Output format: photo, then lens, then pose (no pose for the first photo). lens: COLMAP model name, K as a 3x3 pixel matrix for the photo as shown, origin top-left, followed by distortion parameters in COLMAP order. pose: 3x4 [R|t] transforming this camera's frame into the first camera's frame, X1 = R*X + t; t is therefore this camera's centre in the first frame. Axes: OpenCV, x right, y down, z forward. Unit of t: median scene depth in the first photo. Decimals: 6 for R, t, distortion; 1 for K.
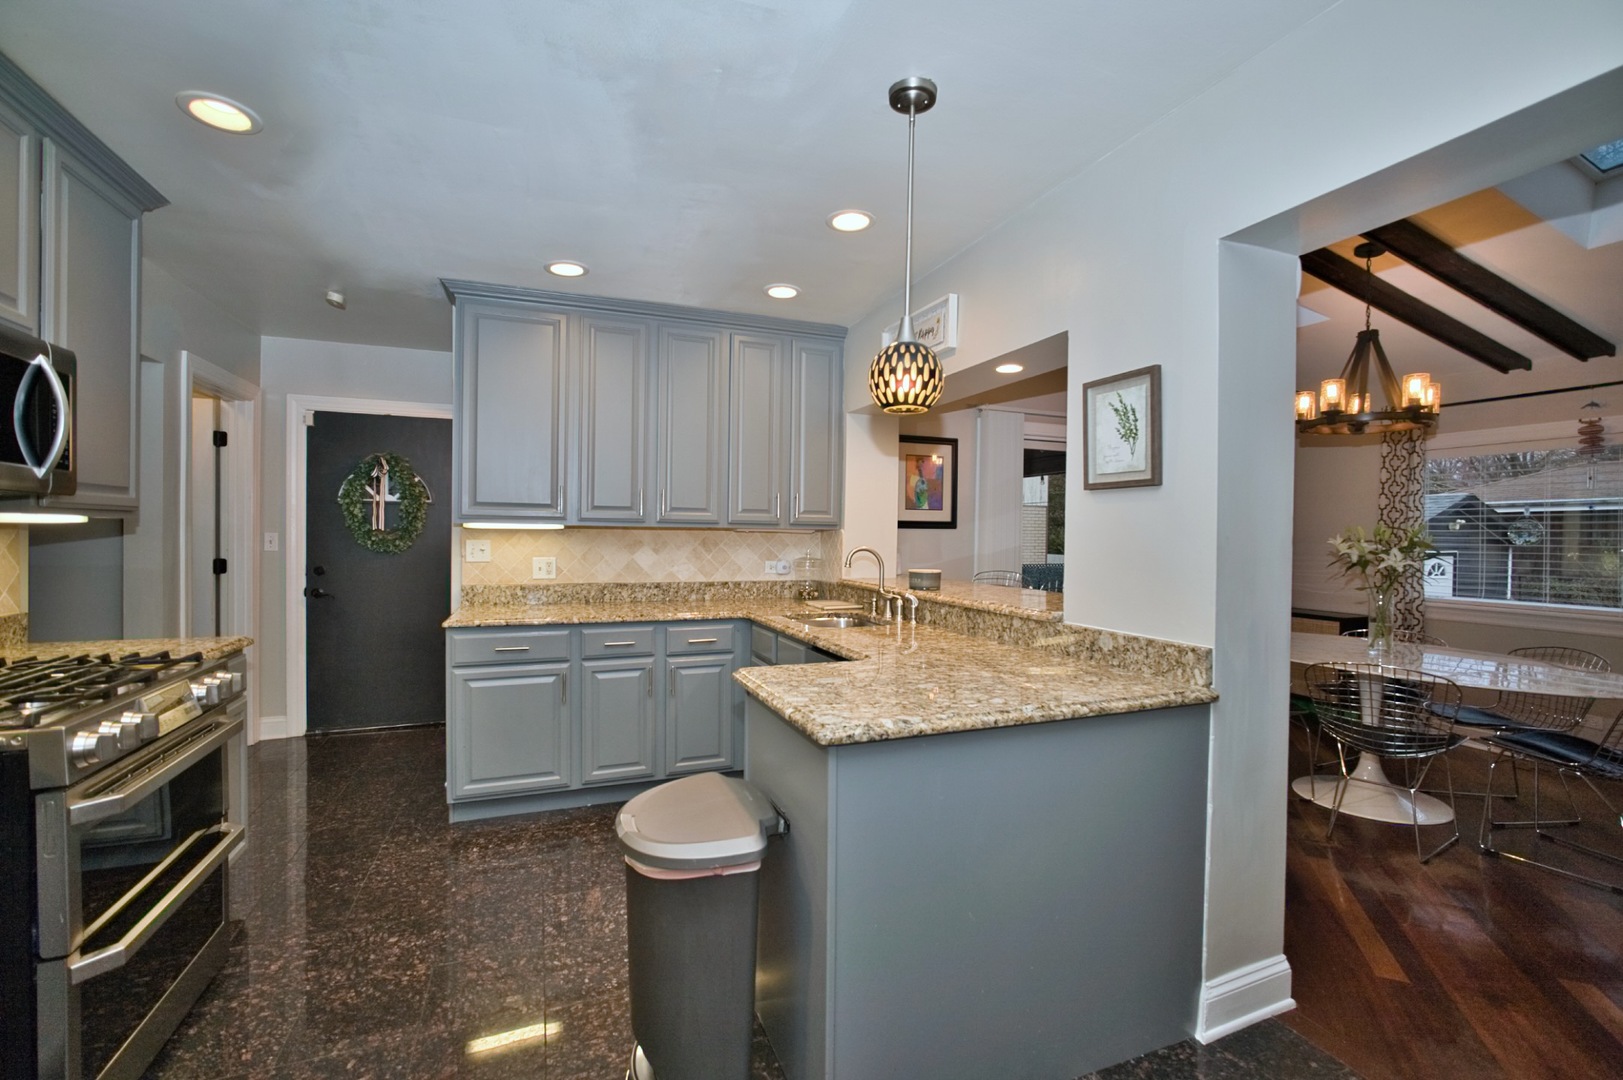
lens RADIAL K [[704.8, 0, 810.3], [0, 704.8, 540.5], [0, 0, 1]] dist [-0.024330, 0.007391]
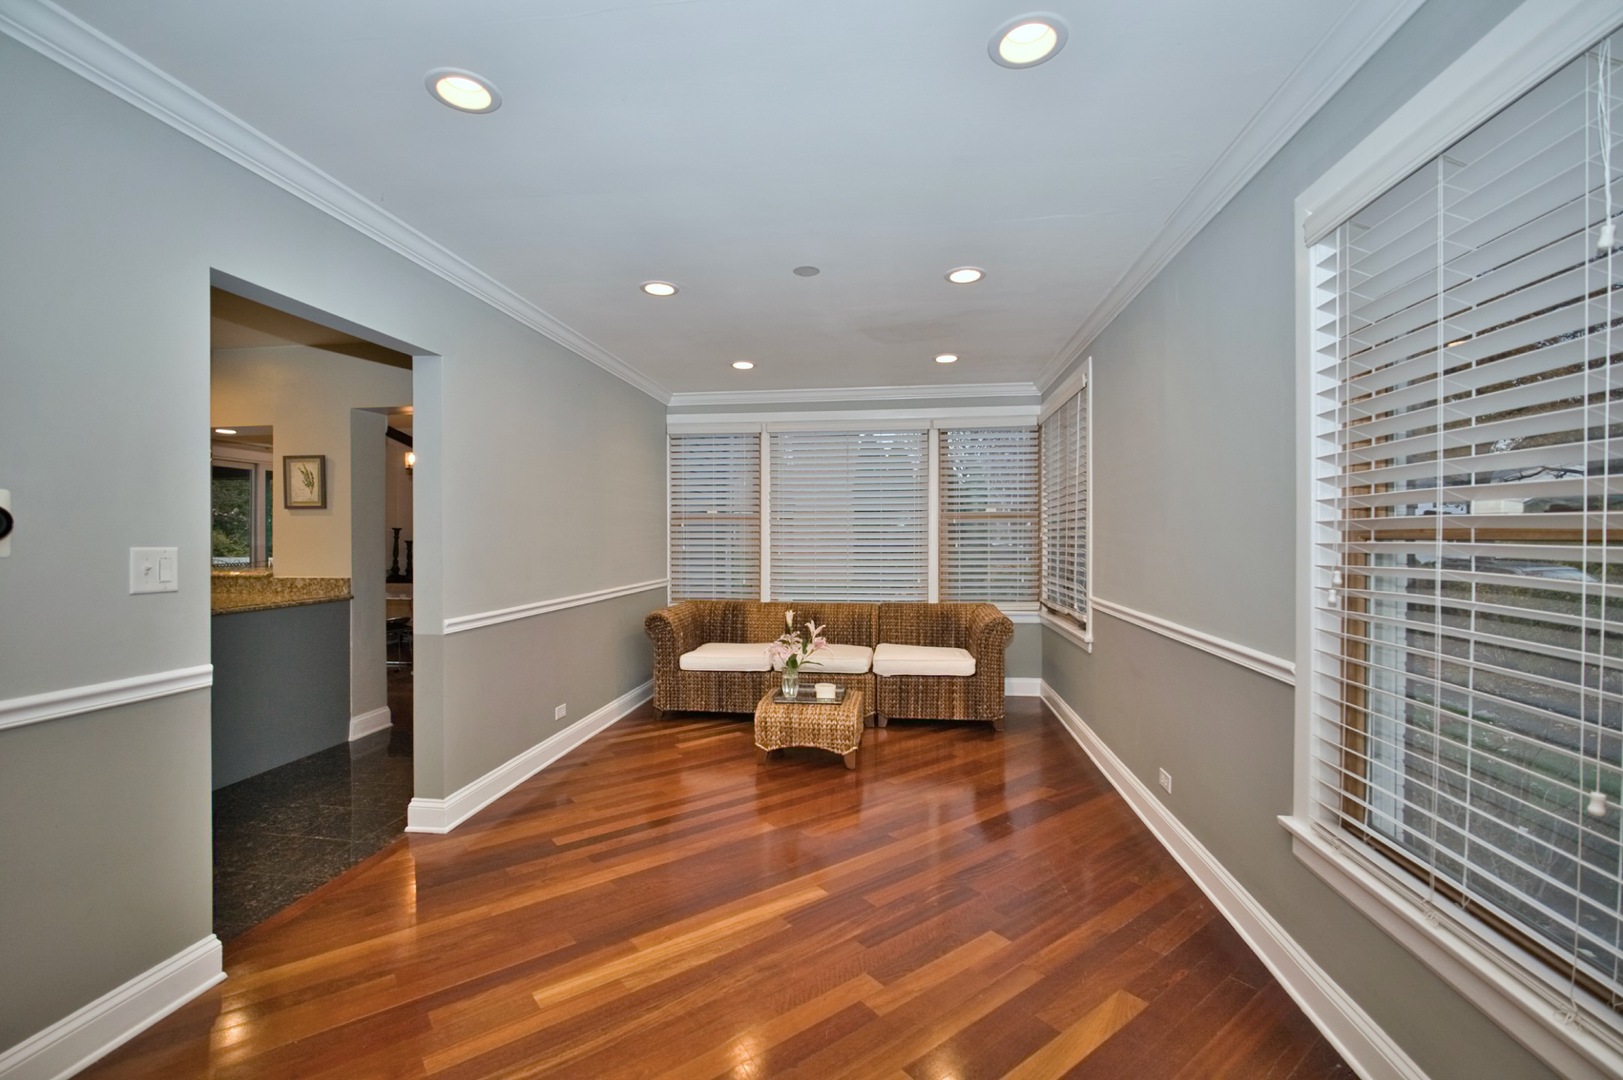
lens RADIAL K [[704.8, 0, 810.3], [0, 704.8, 540.5], [0, 0, 1]] dist [-0.024330, 0.007391]
pose [[0.482372, -0.016903, 0.875803, -0.492091], [0.015941, 0.999818, 0.010517, 0.016466], [-0.875821, 0.008888, 0.482554, -0.995378]]
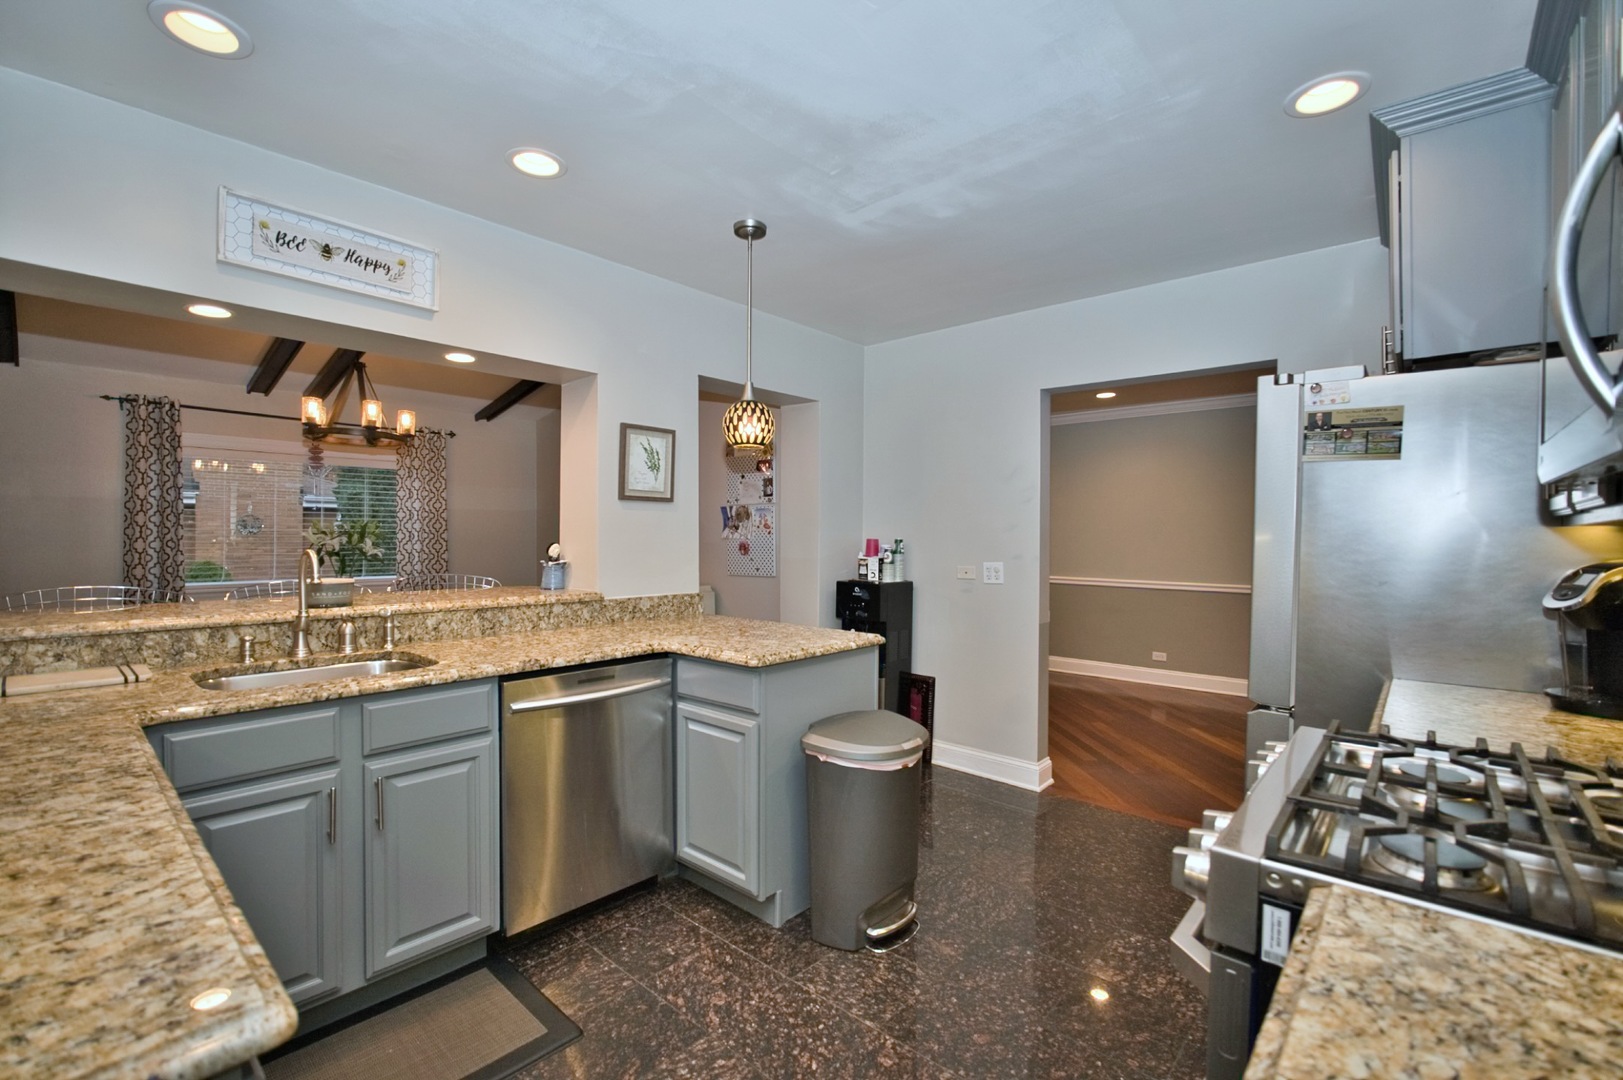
lens RADIAL K [[704.8, 0, 810.3], [0, 704.8, 540.5], [0, 0, 1]] dist [-0.024330, 0.007391]
pose [[-0.452160, -0.018308, 0.891749, -0.795318], [-0.002005, 0.999808, 0.019510, -0.014603], [-0.891934, 0.007034, -0.452110, 1.013519]]
